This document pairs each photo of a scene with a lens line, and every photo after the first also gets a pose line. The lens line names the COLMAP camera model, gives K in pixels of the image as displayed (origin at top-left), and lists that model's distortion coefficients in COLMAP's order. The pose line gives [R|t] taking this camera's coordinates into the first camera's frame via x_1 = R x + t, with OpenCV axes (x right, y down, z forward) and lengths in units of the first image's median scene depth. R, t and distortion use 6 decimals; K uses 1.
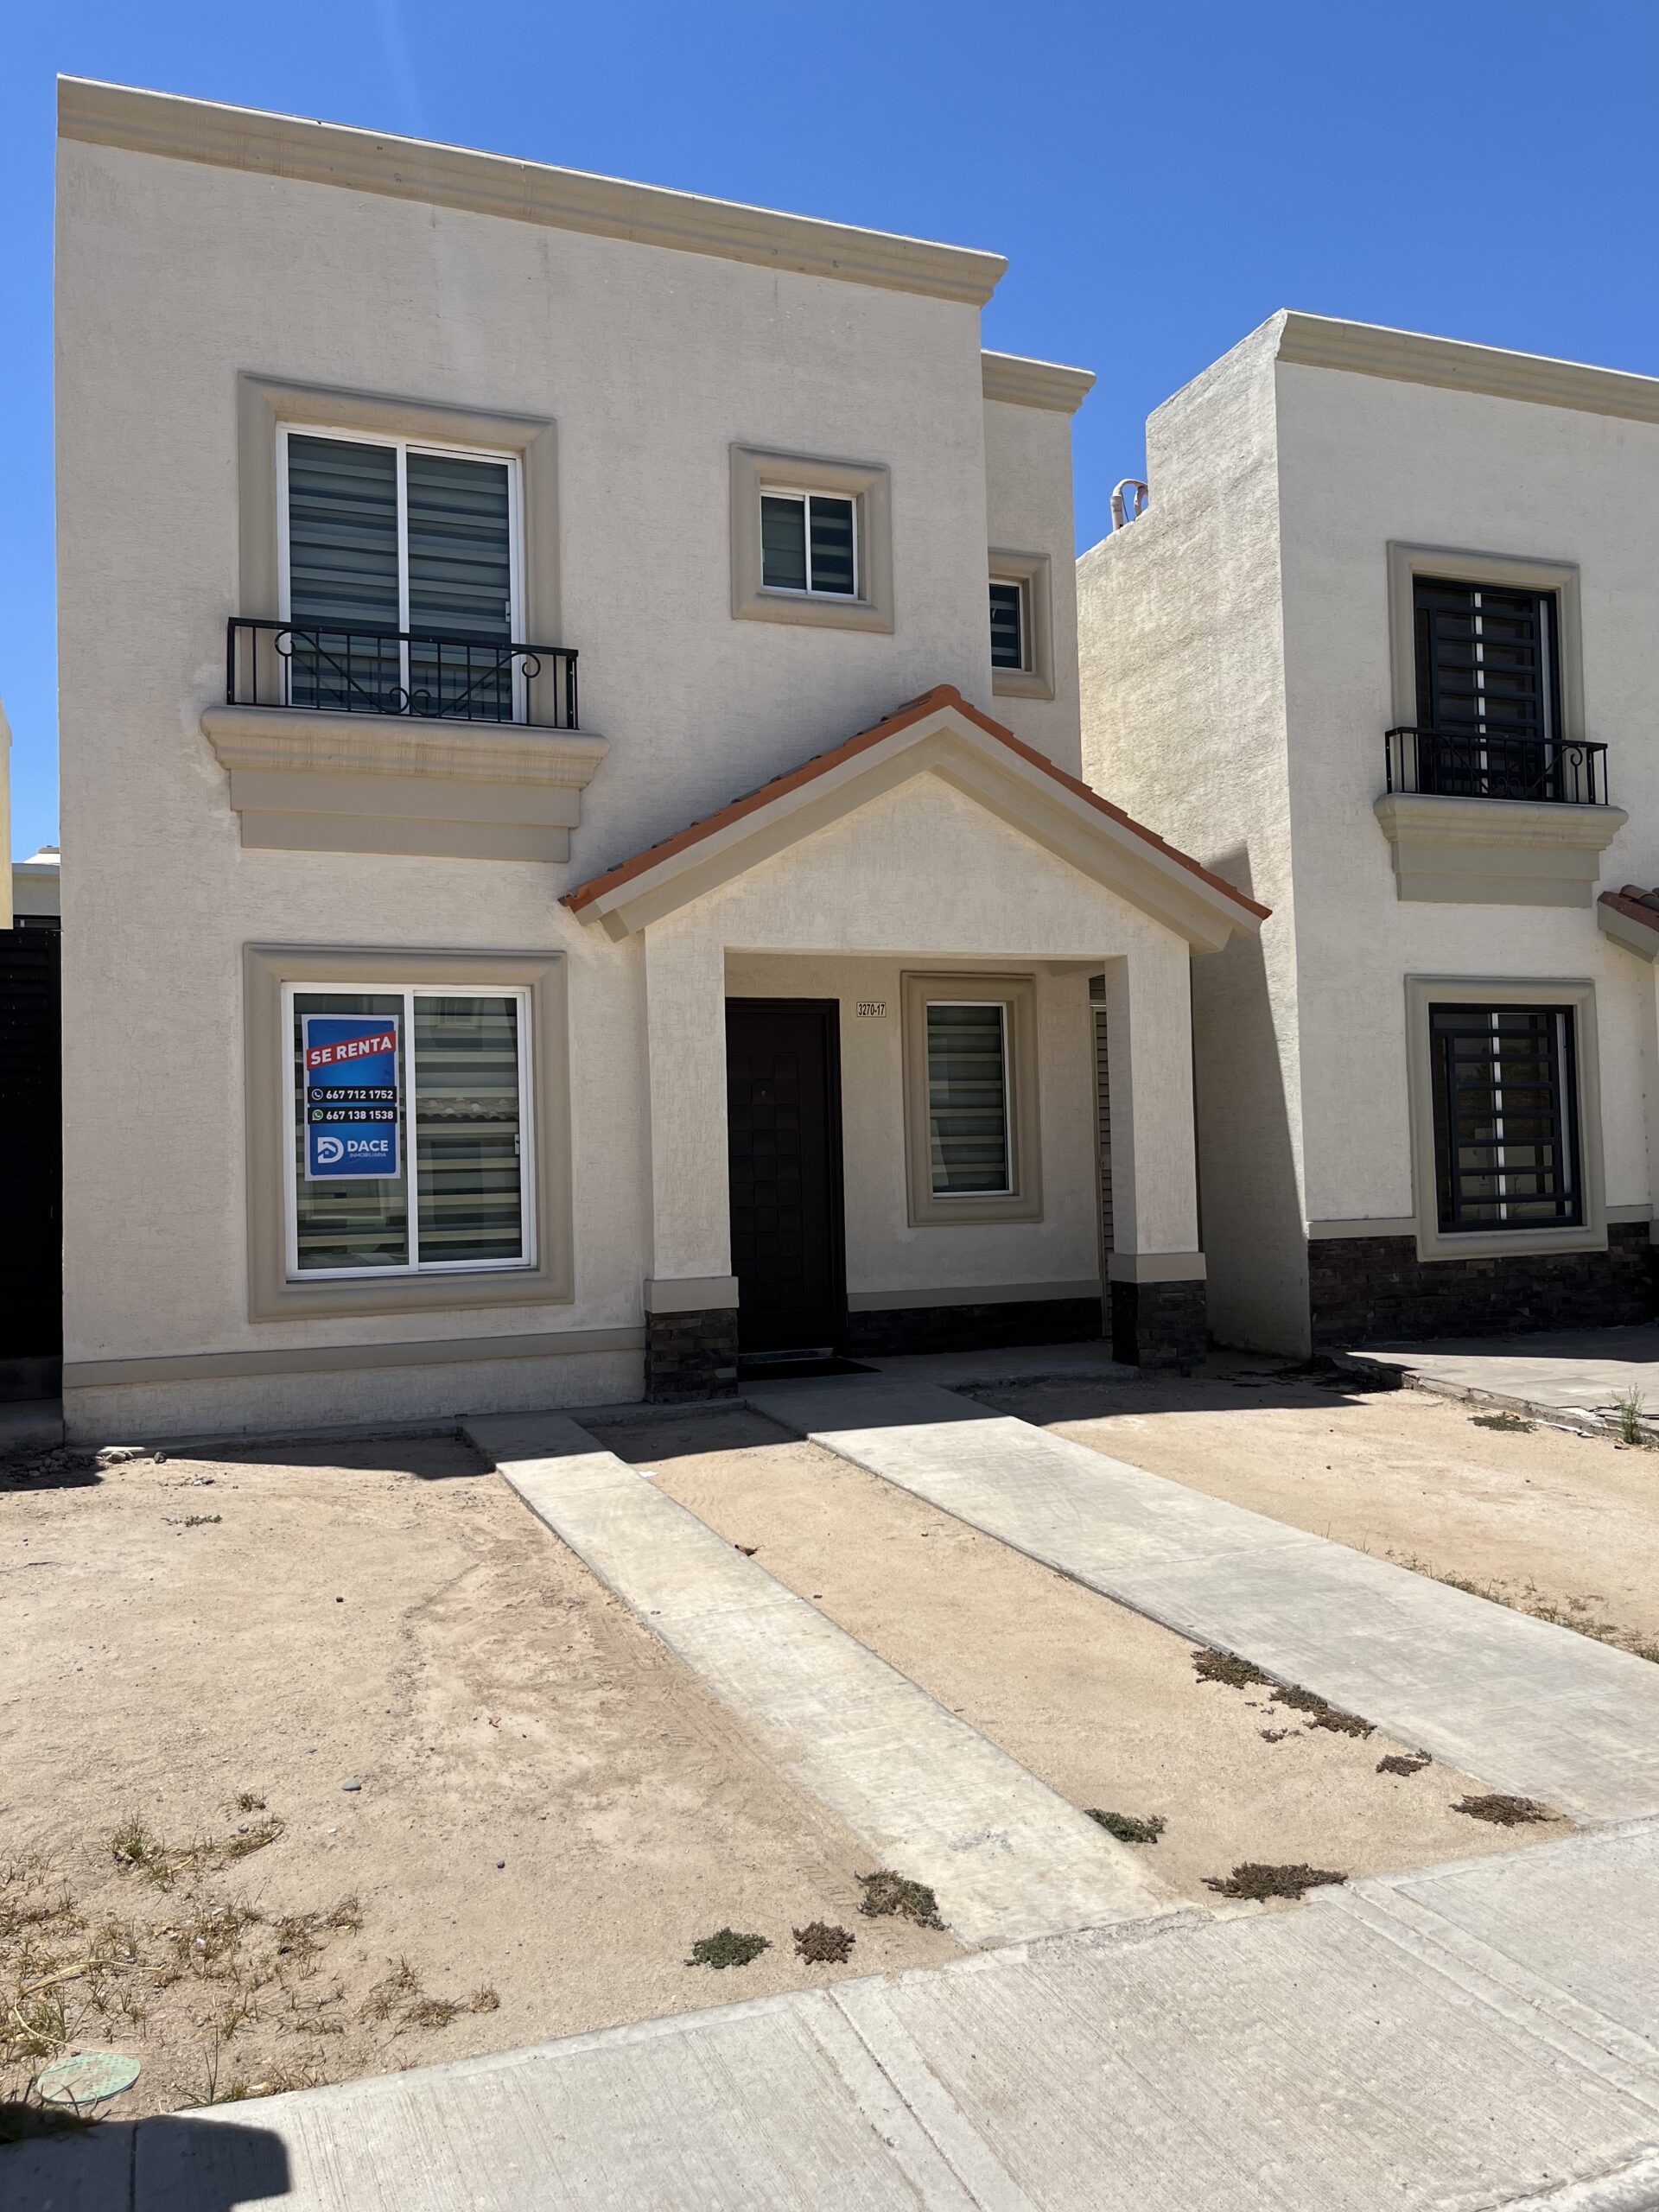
lens RADIAL K [[1665.5, 0, 845.6], [0, 1665.5, 1094.4], [0, 0, 1]] dist [0.029225, -0.020066]
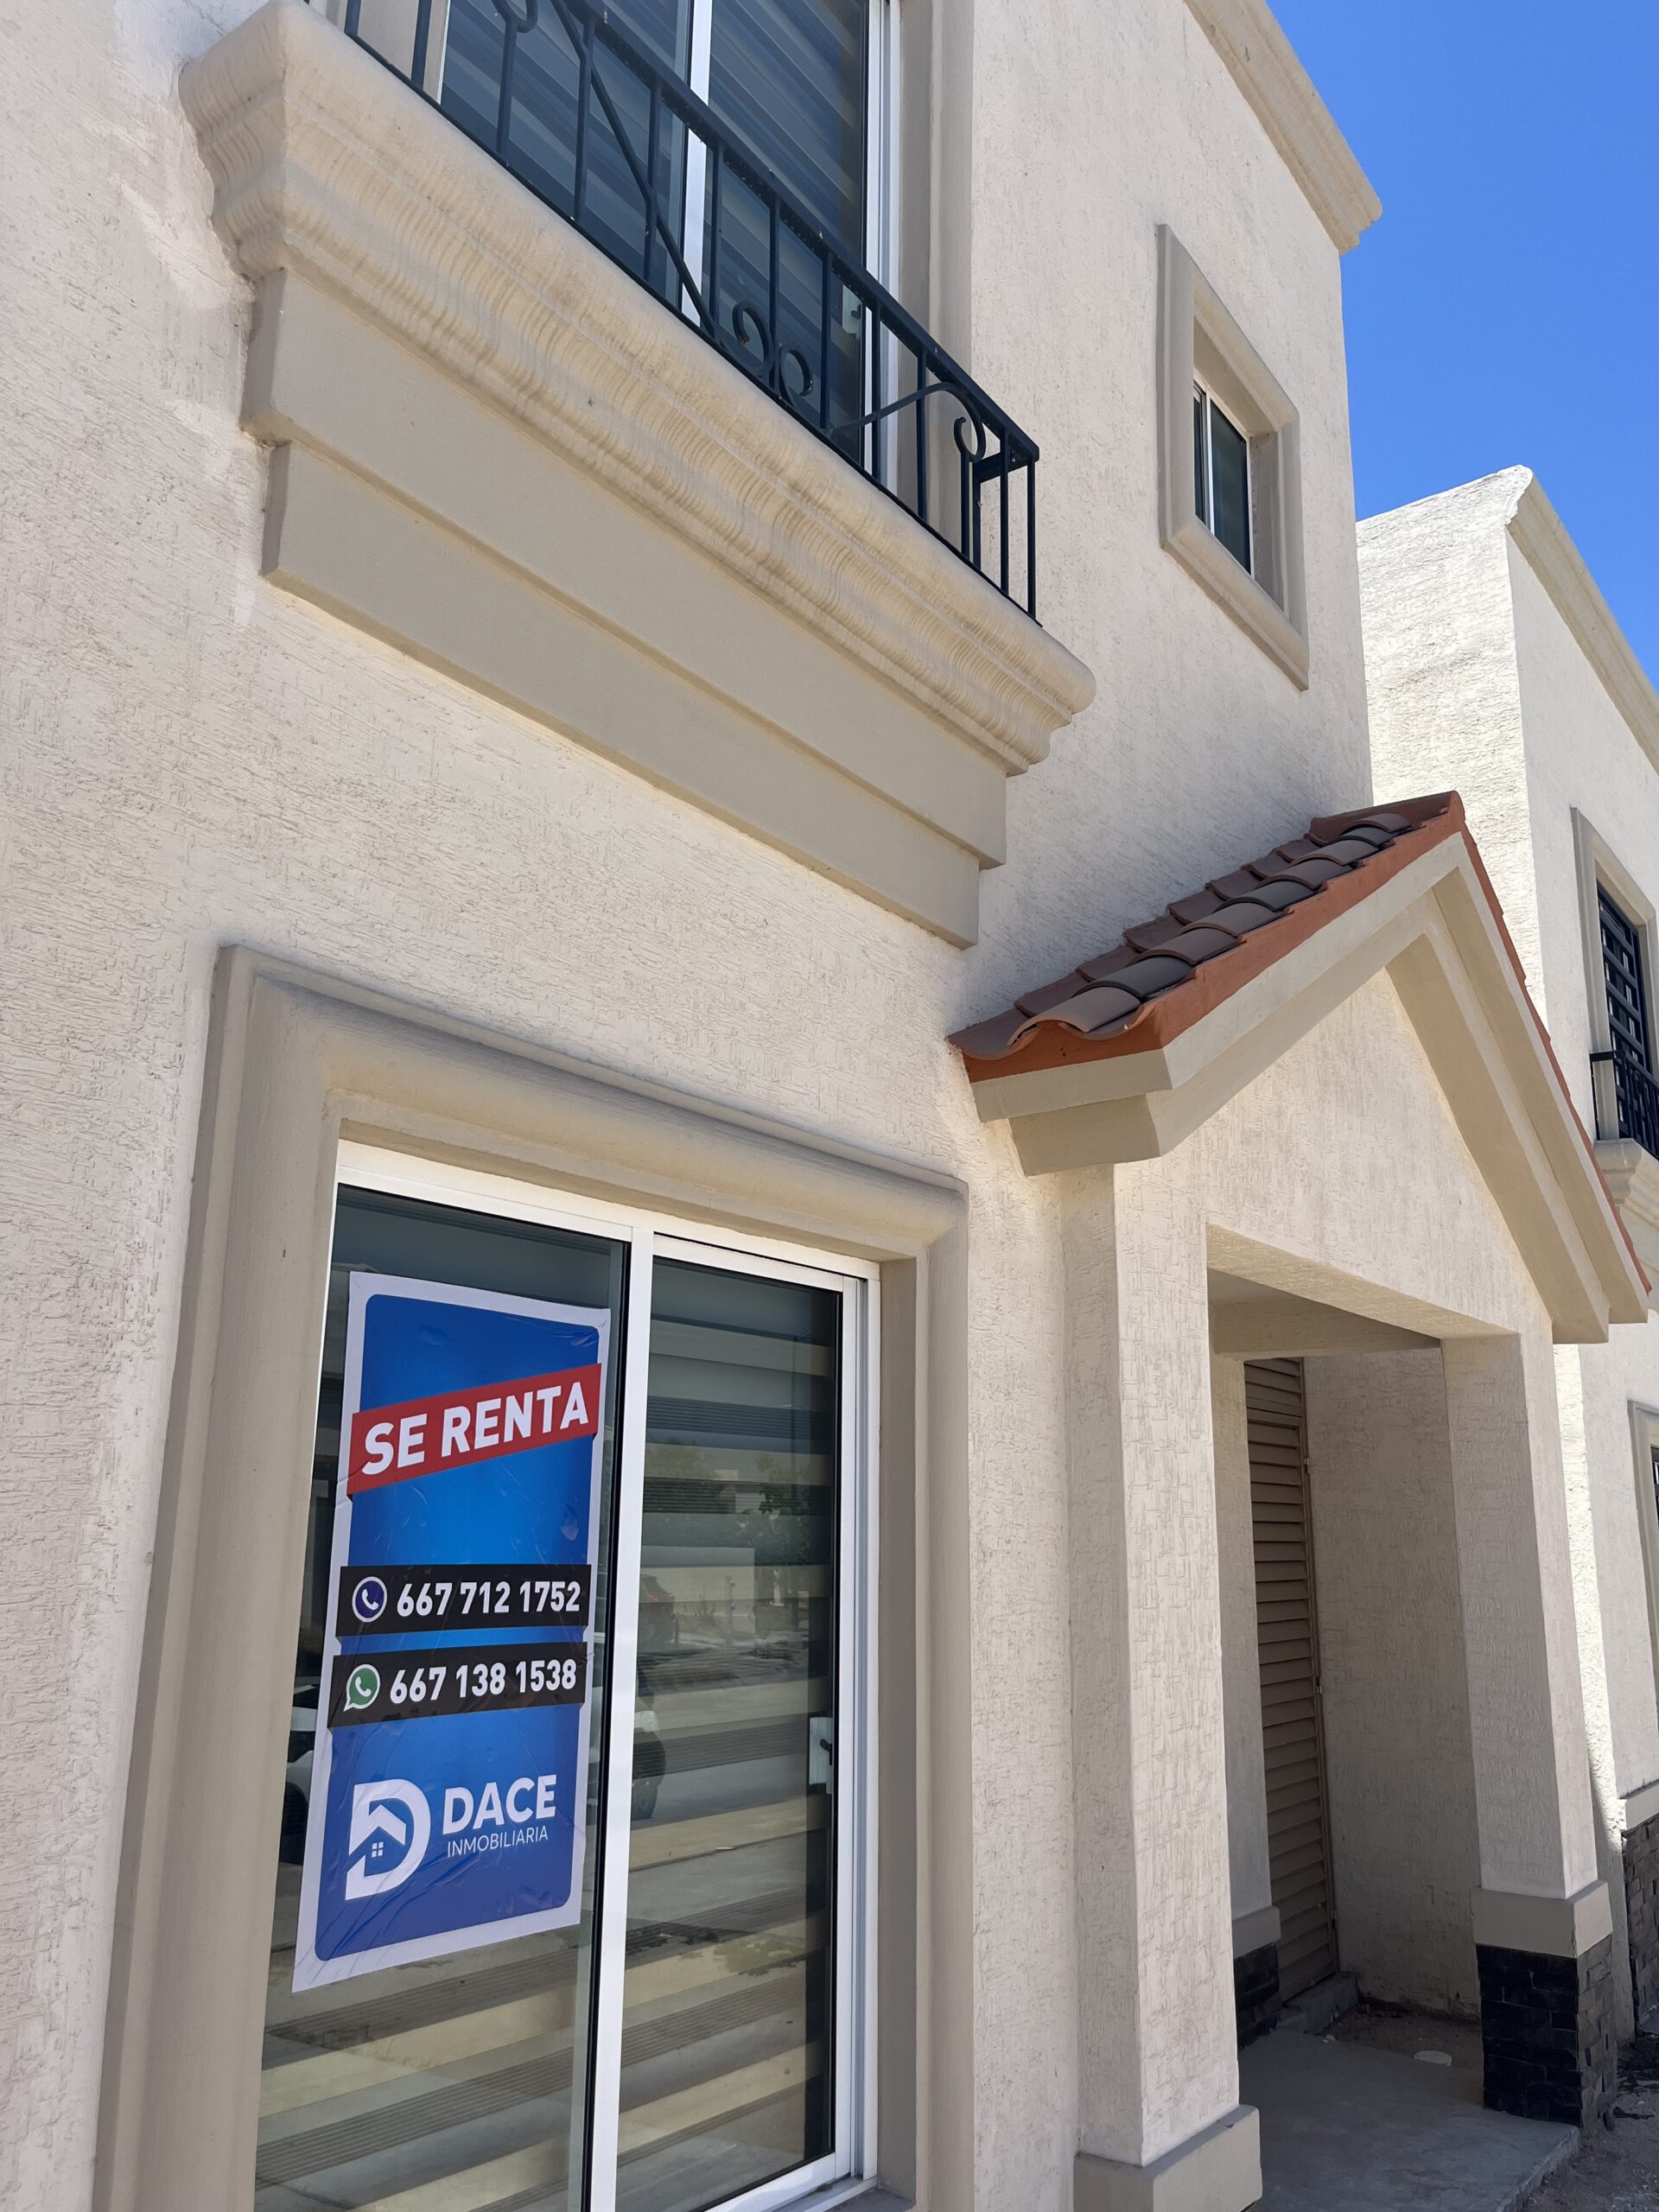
lens RADIAL K [[1665.5, 0, 839.1], [0, 1665.5, 1123.0], [0, 0, 1]] dist [0.029225, -0.020066]
pose [[0.848560, 0.163439, 0.503223, -0.376022], [-0.060295, 0.974769, -0.214917, -0.018801], [-0.525652, 0.152028, 0.837005, 0.712759]]
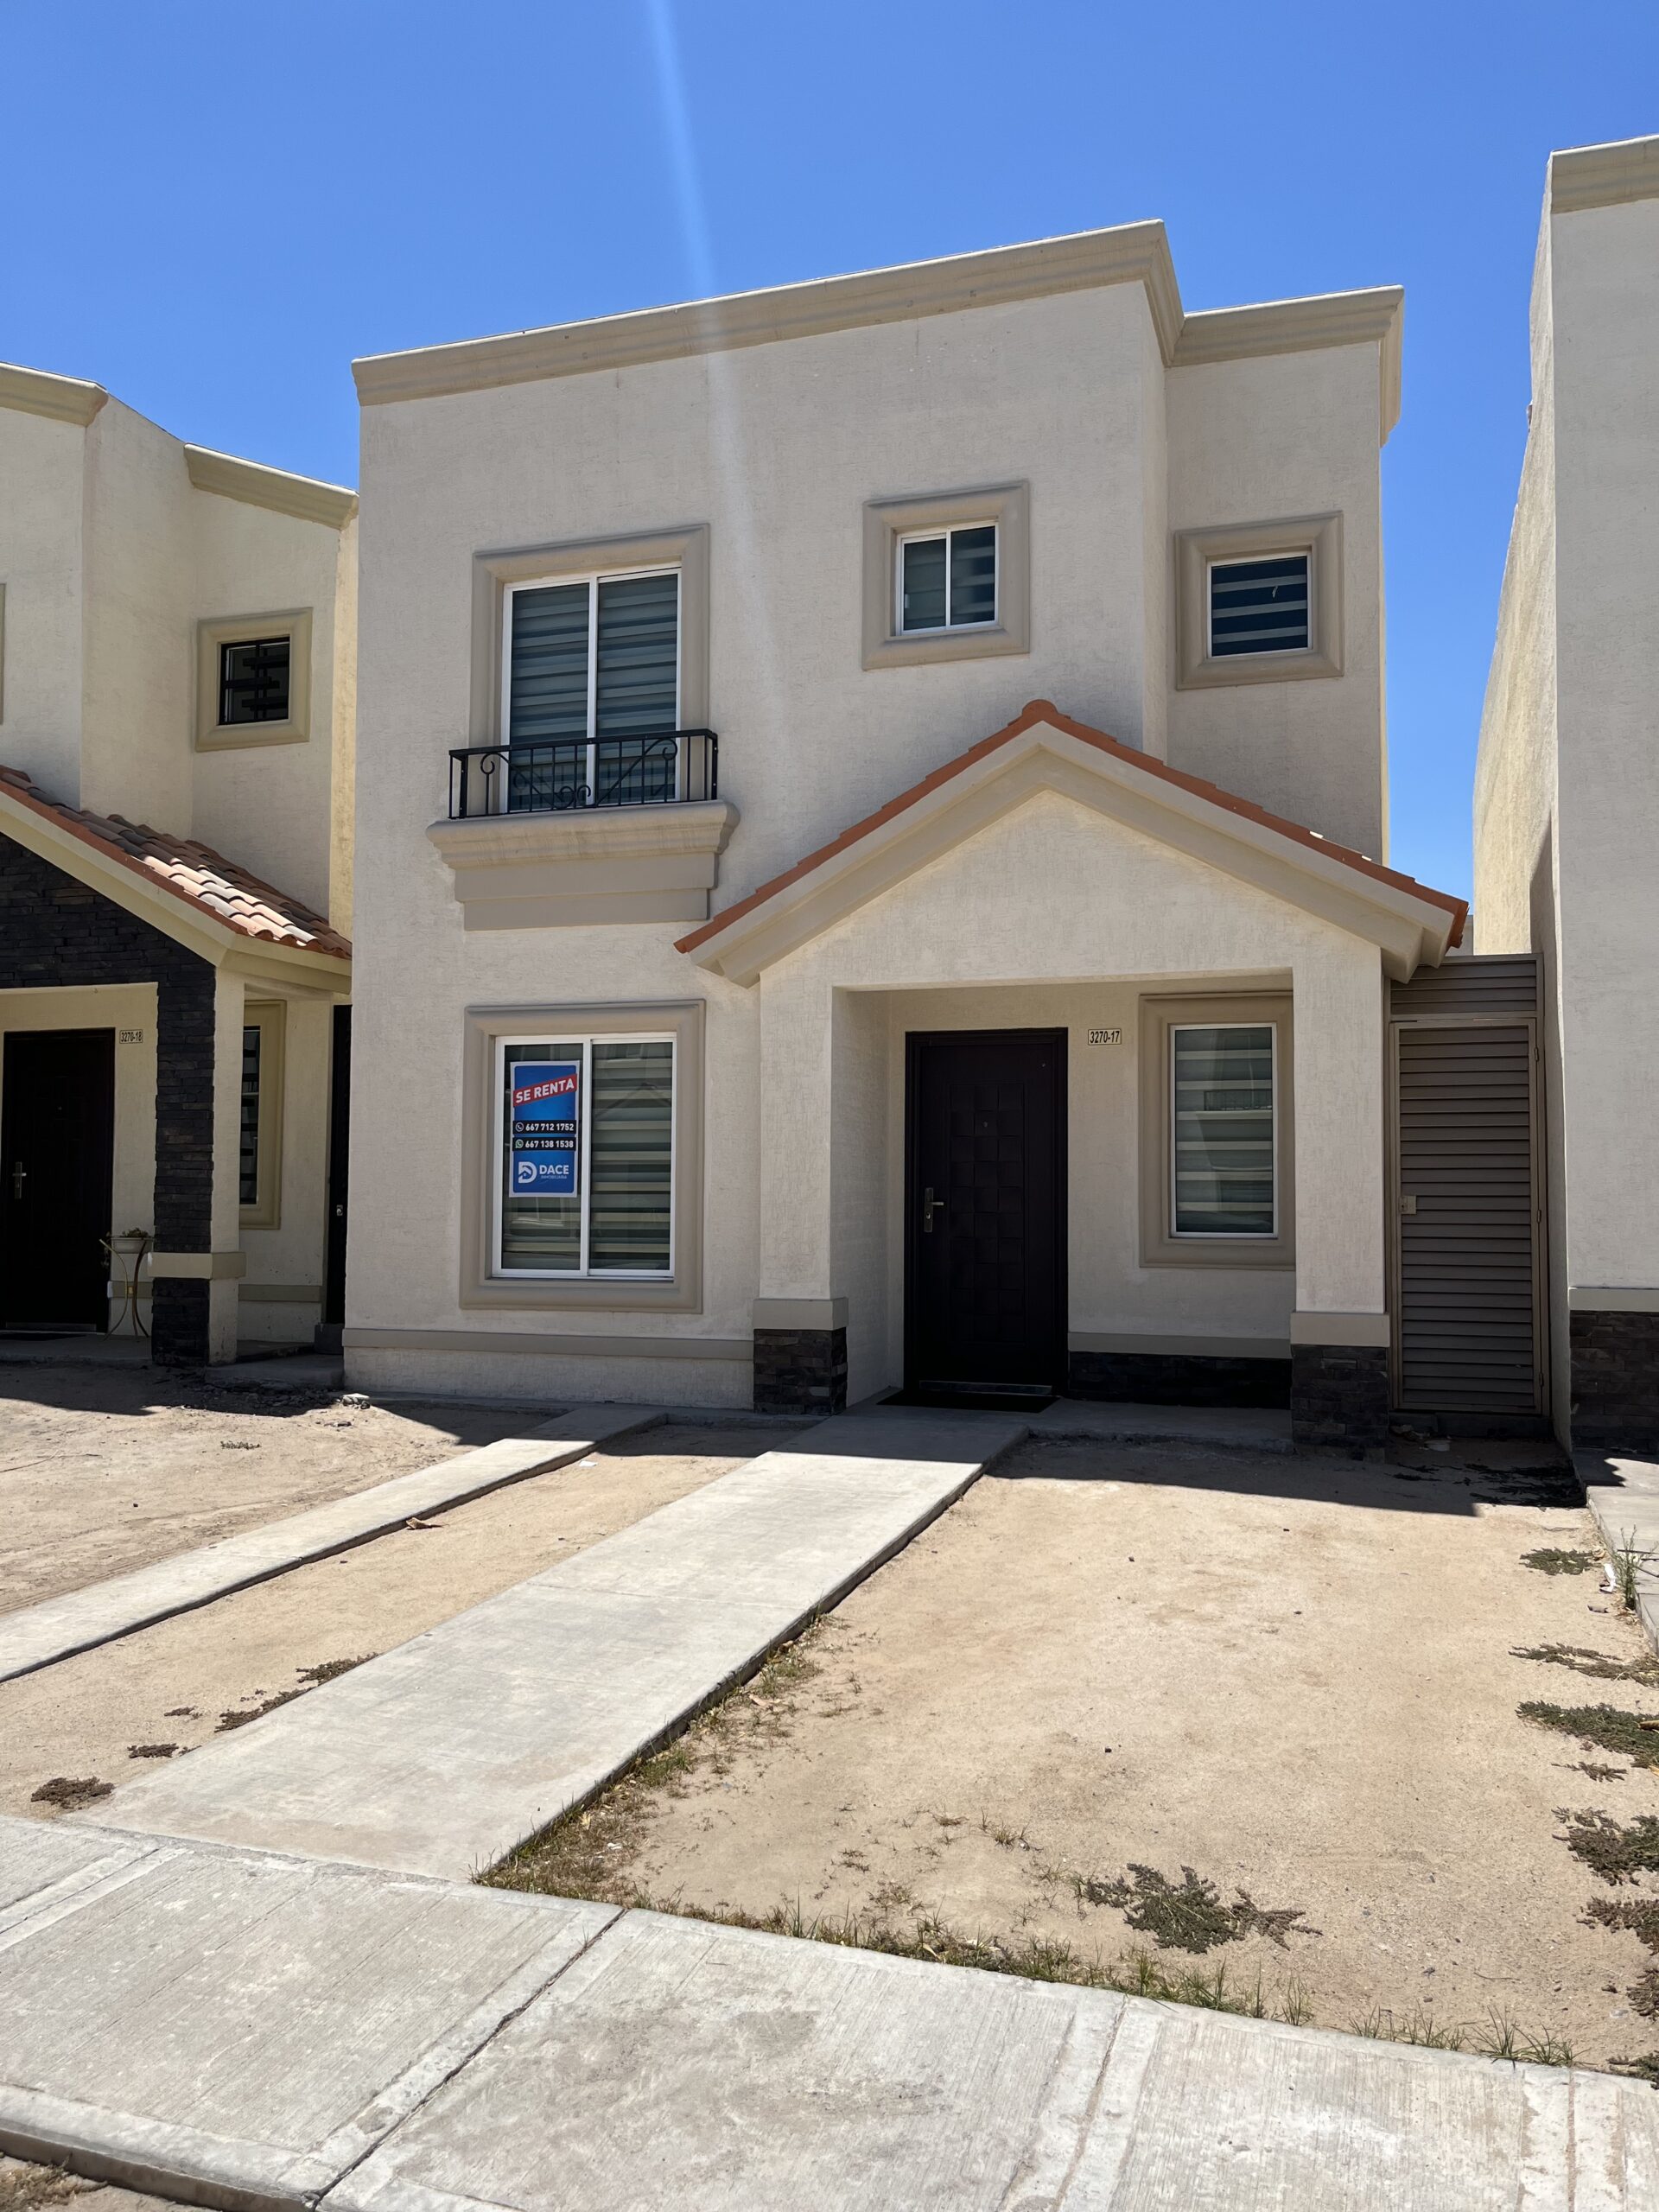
lens RADIAL K [[1665.5, 0, 842.7], [0, 1665.5, 1115.0], [0, 0, 1]] dist [0.029225, -0.020066]
pose [[0.769480, -0.003523, -0.638662, 0.618448], [0.001533, 0.999992, -0.003669, -0.003719], [0.638670, 0.001844, 0.769479, 0.201087]]
